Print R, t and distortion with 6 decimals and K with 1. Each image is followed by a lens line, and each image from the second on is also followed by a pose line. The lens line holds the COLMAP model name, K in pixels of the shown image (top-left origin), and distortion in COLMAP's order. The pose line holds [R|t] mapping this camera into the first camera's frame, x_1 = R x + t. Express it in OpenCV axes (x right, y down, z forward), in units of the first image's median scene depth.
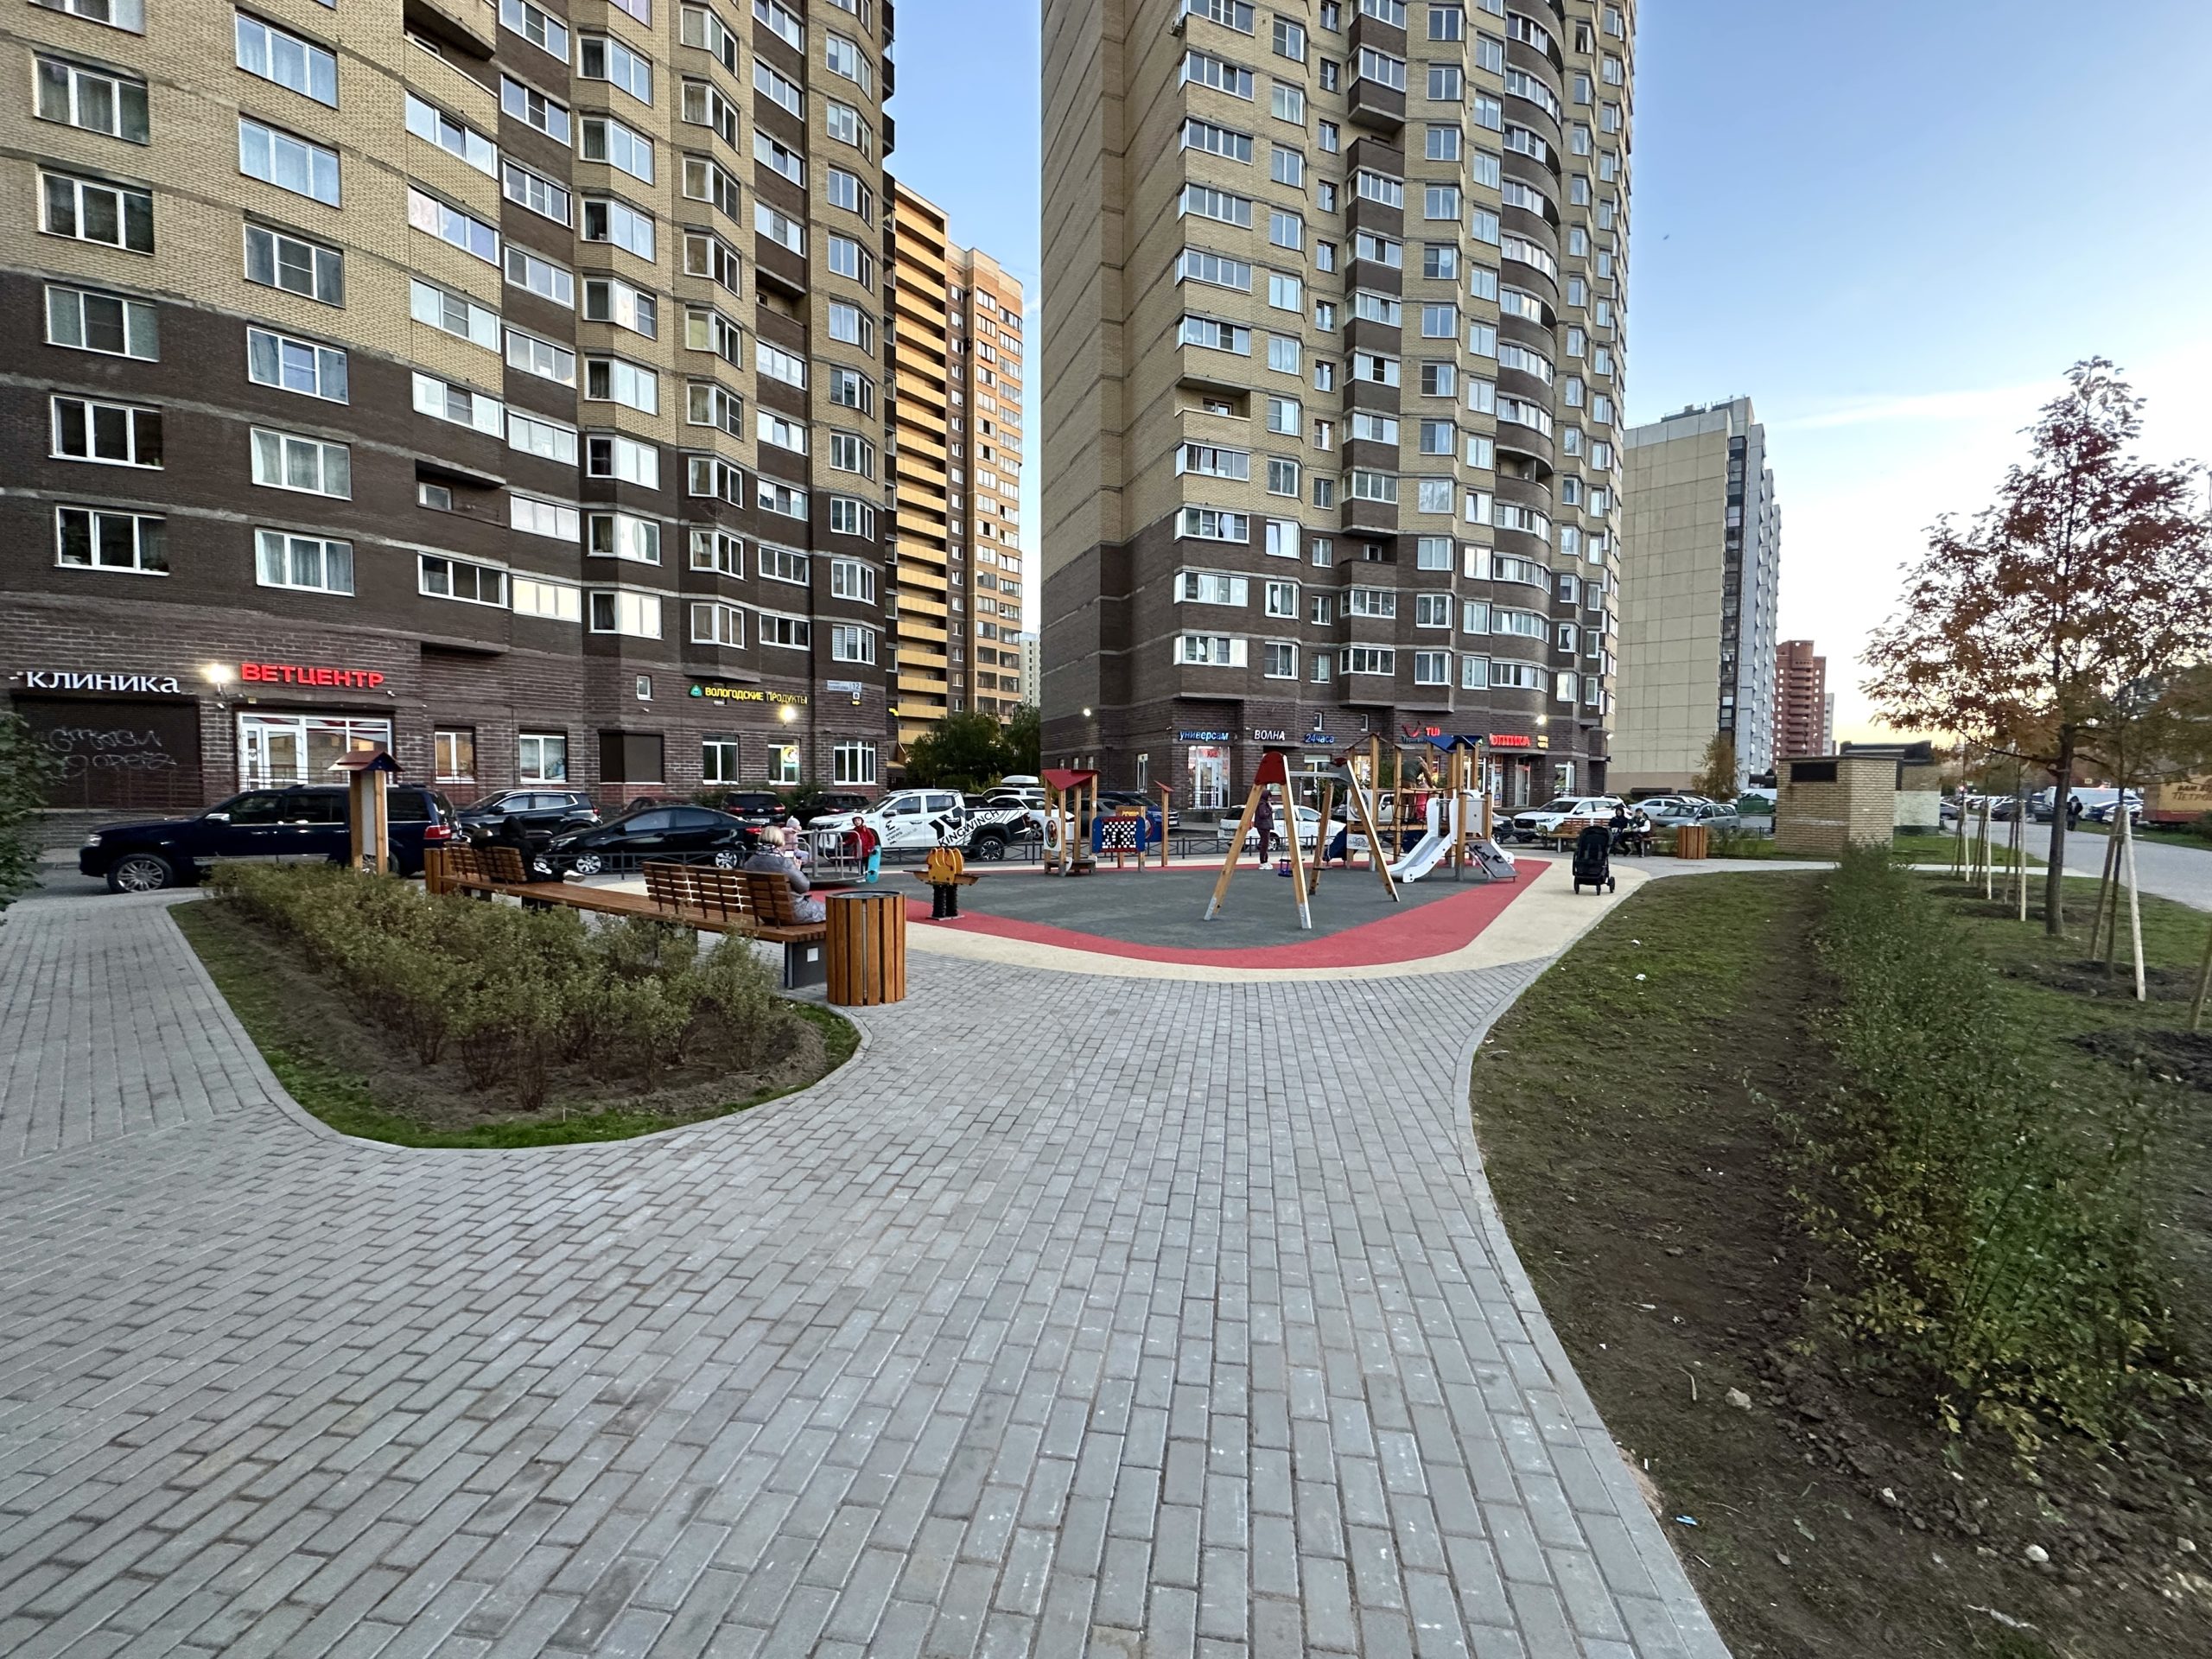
lens RADIAL K [[877.8, 0, 1106.0], [0, 877.8, 829.5], [0, 0, 1]] dist [-0.003442, 0.000079]
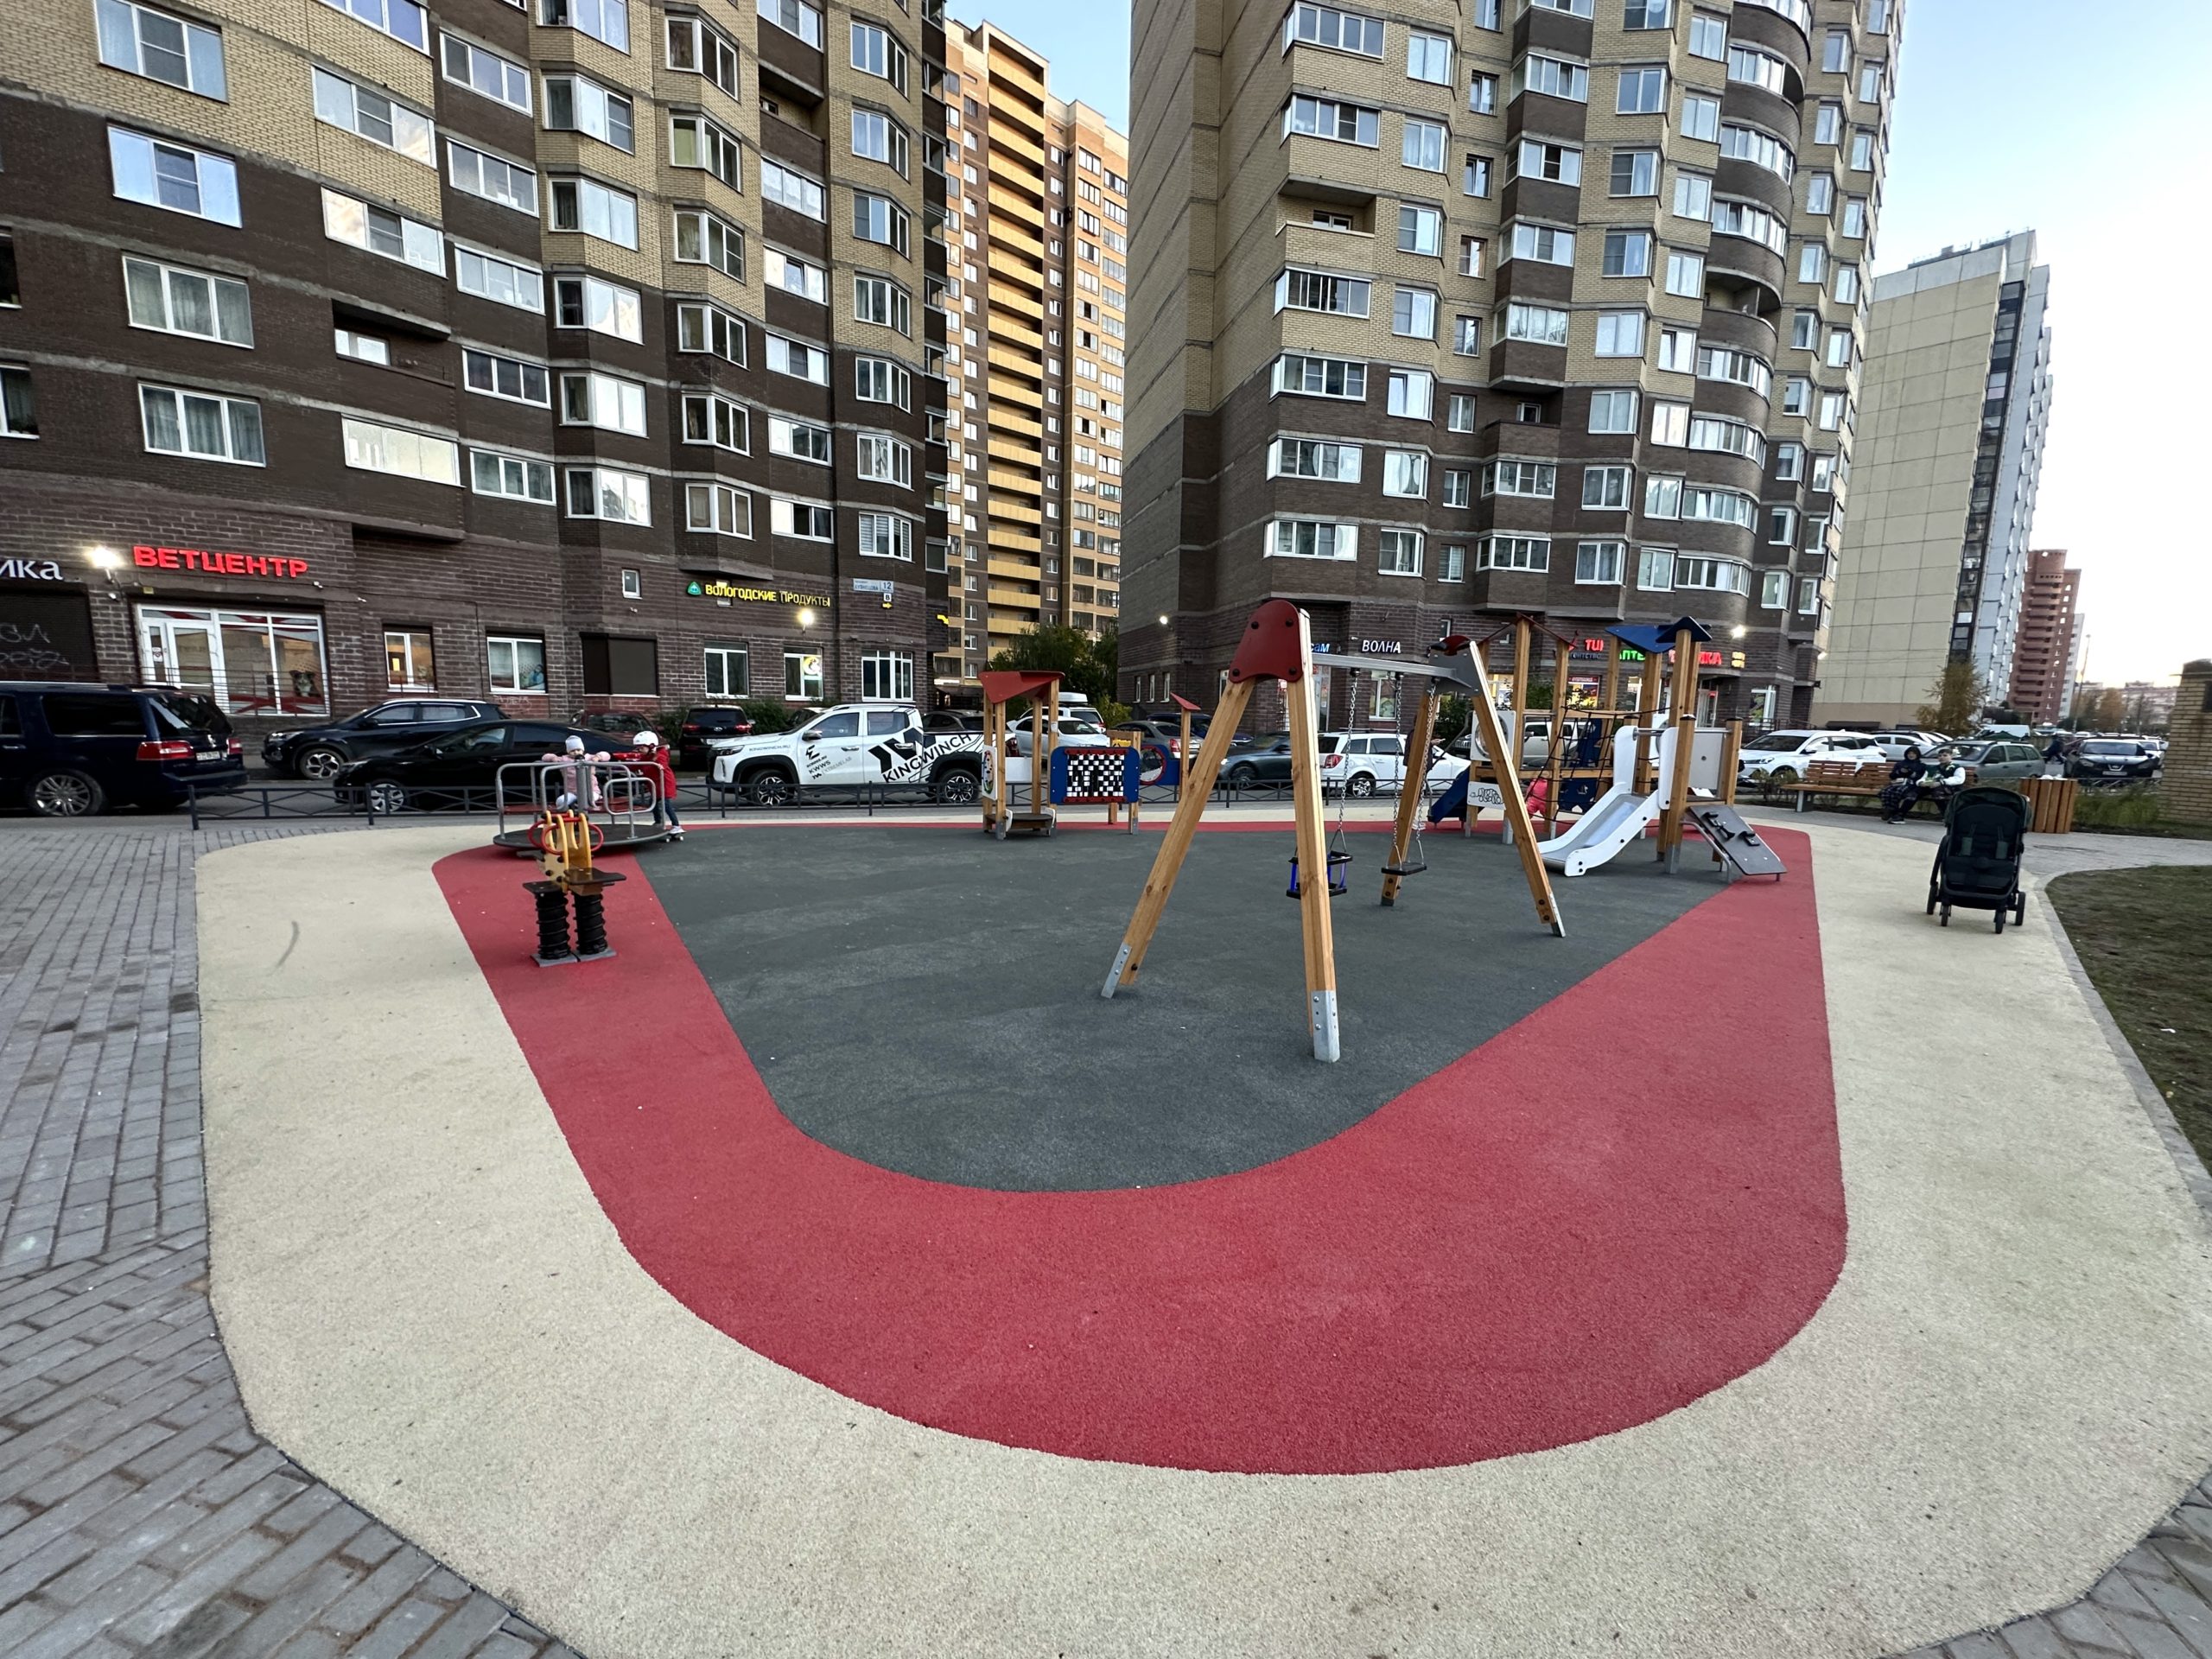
lens RADIAL K [[877.8, 0, 1106.0], [0, 877.8, 829.5], [0, 0, 1]] dist [-0.003442, 0.000079]
pose [[0.991135, 0.031956, -0.128956, 0.045797], [-0.020838, 0.996020, 0.086661, -0.004544], [0.131212, -0.083206, 0.987856, 0.157835]]
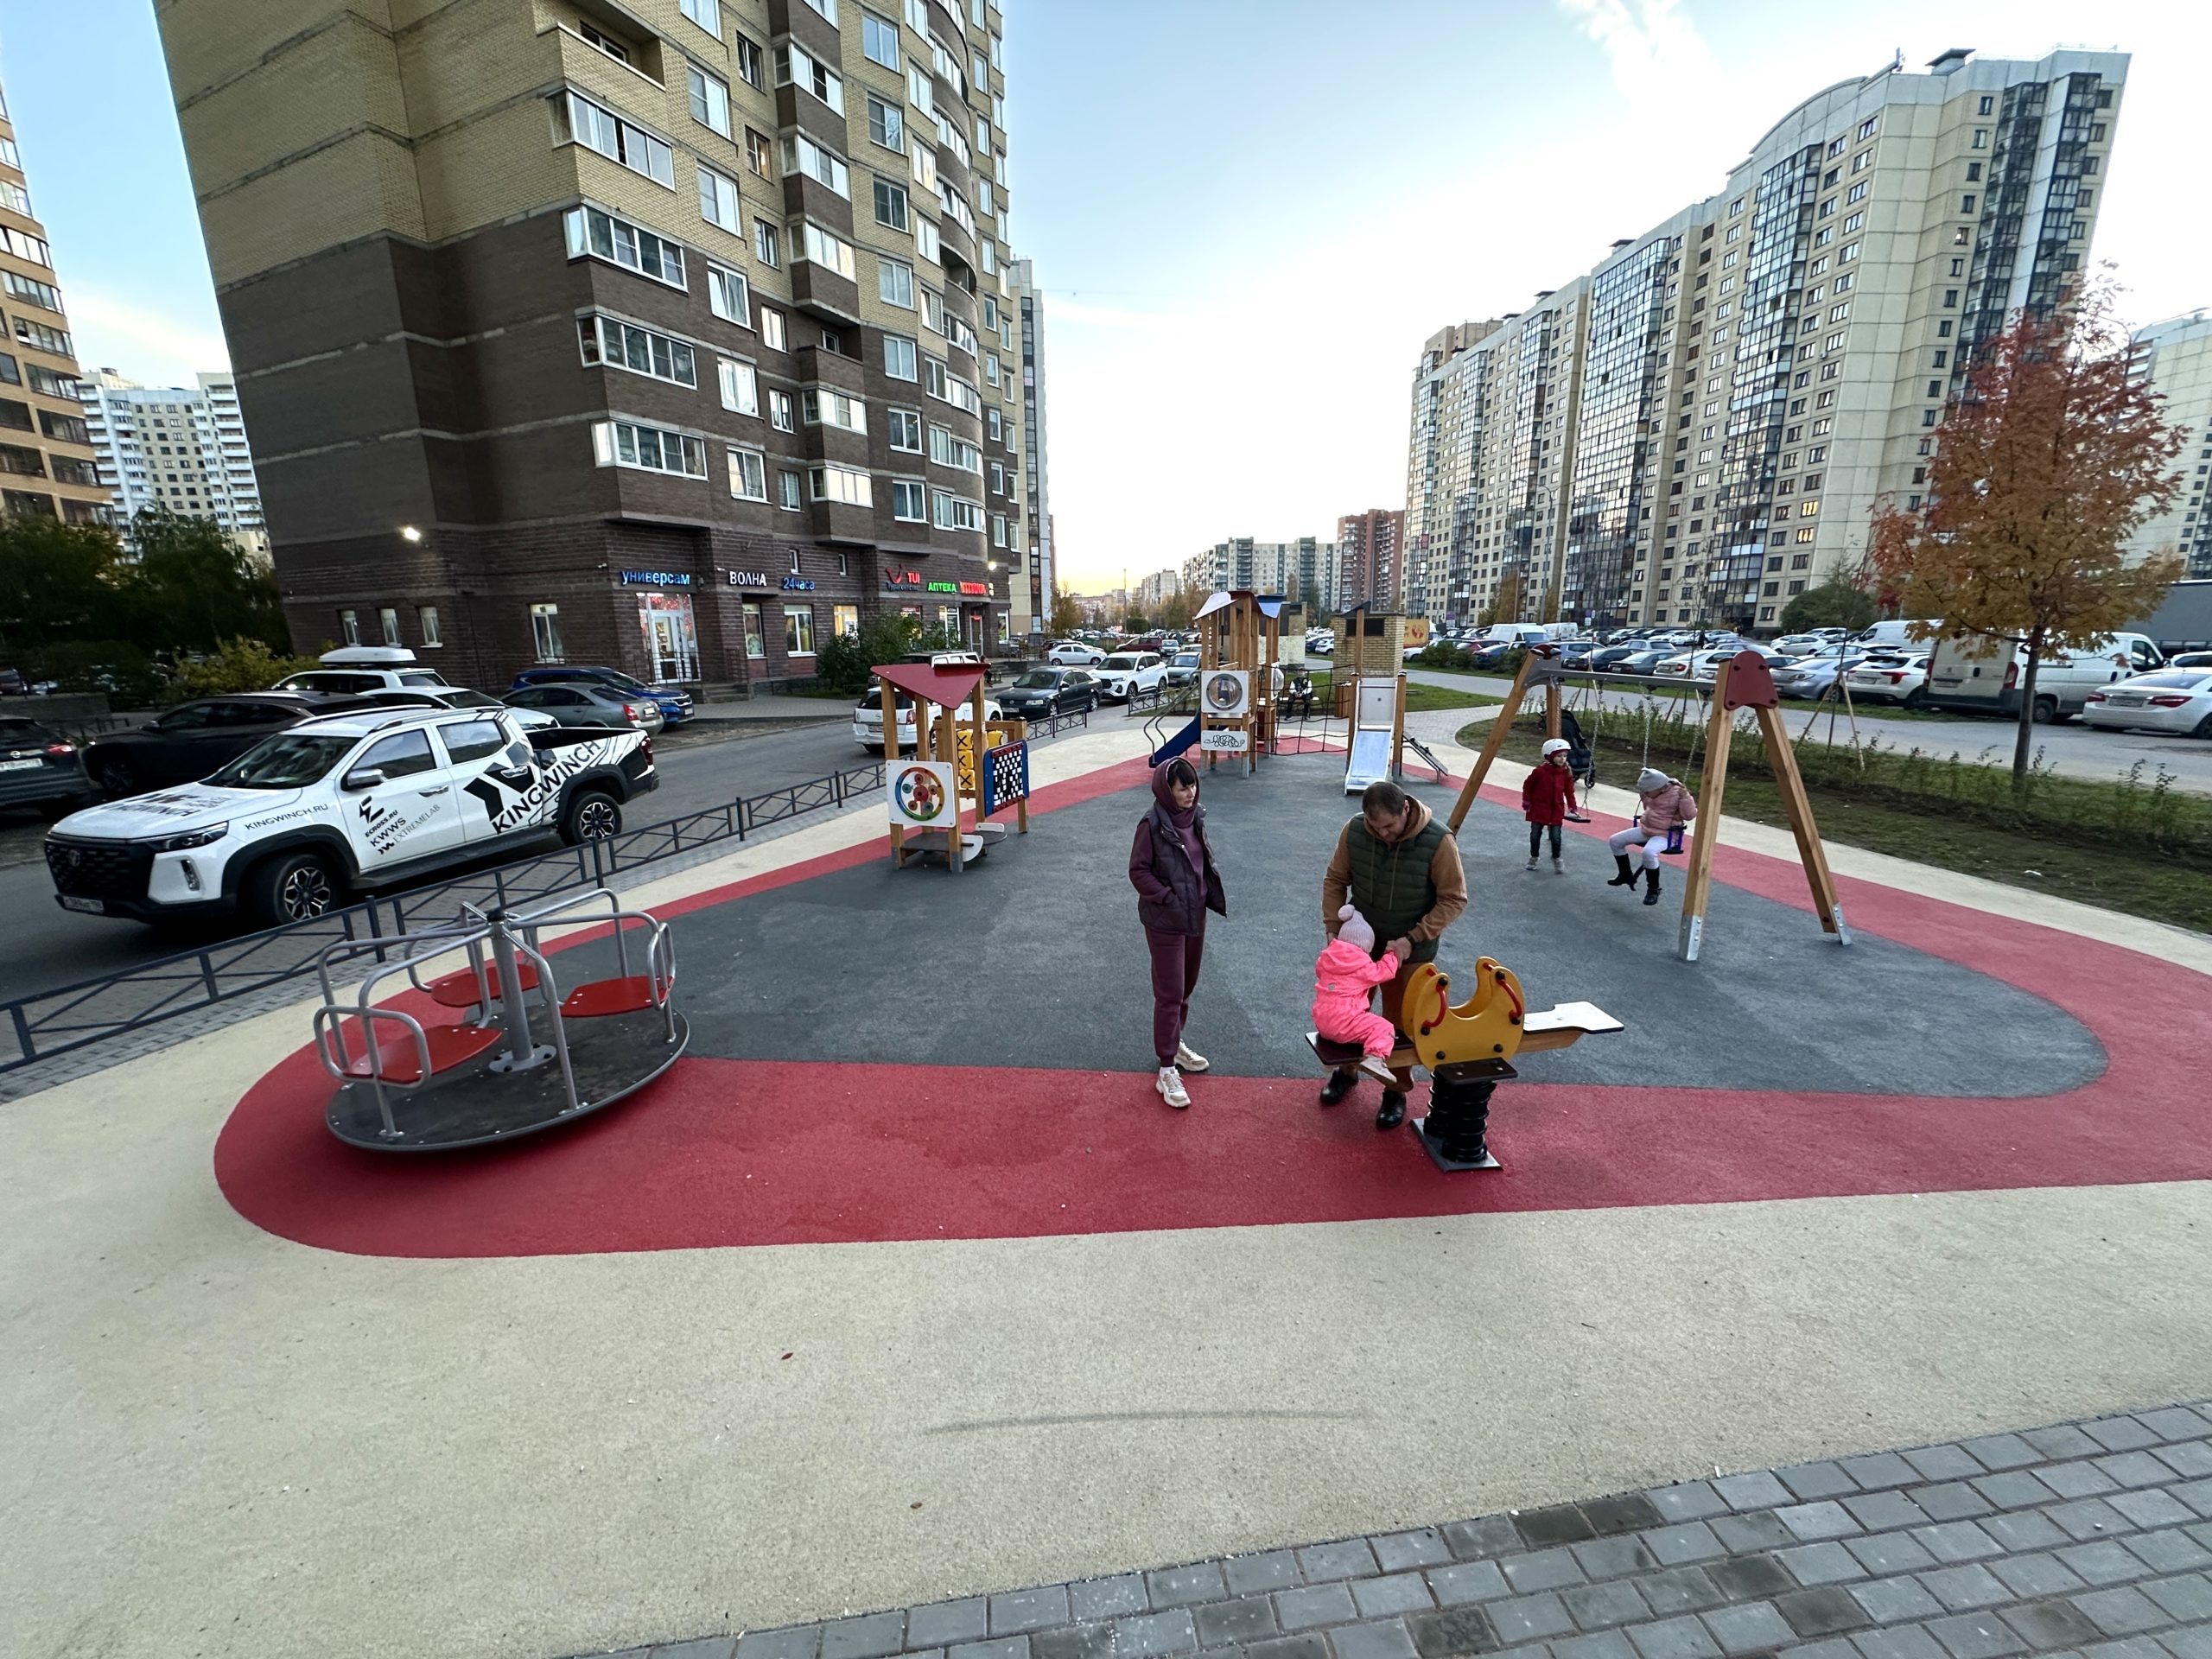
lens RADIAL K [[877.8, 0, 1106.0], [0, 877.8, 829.5], [0, 0, 1]] dist [-0.003442, 0.000079]
pose [[0.718342, -0.173304, 0.673759, -0.140980], [0.052247, 0.979179, 0.196160, -0.029518], [-0.693726, -0.105708, 0.712440, 0.236867]]
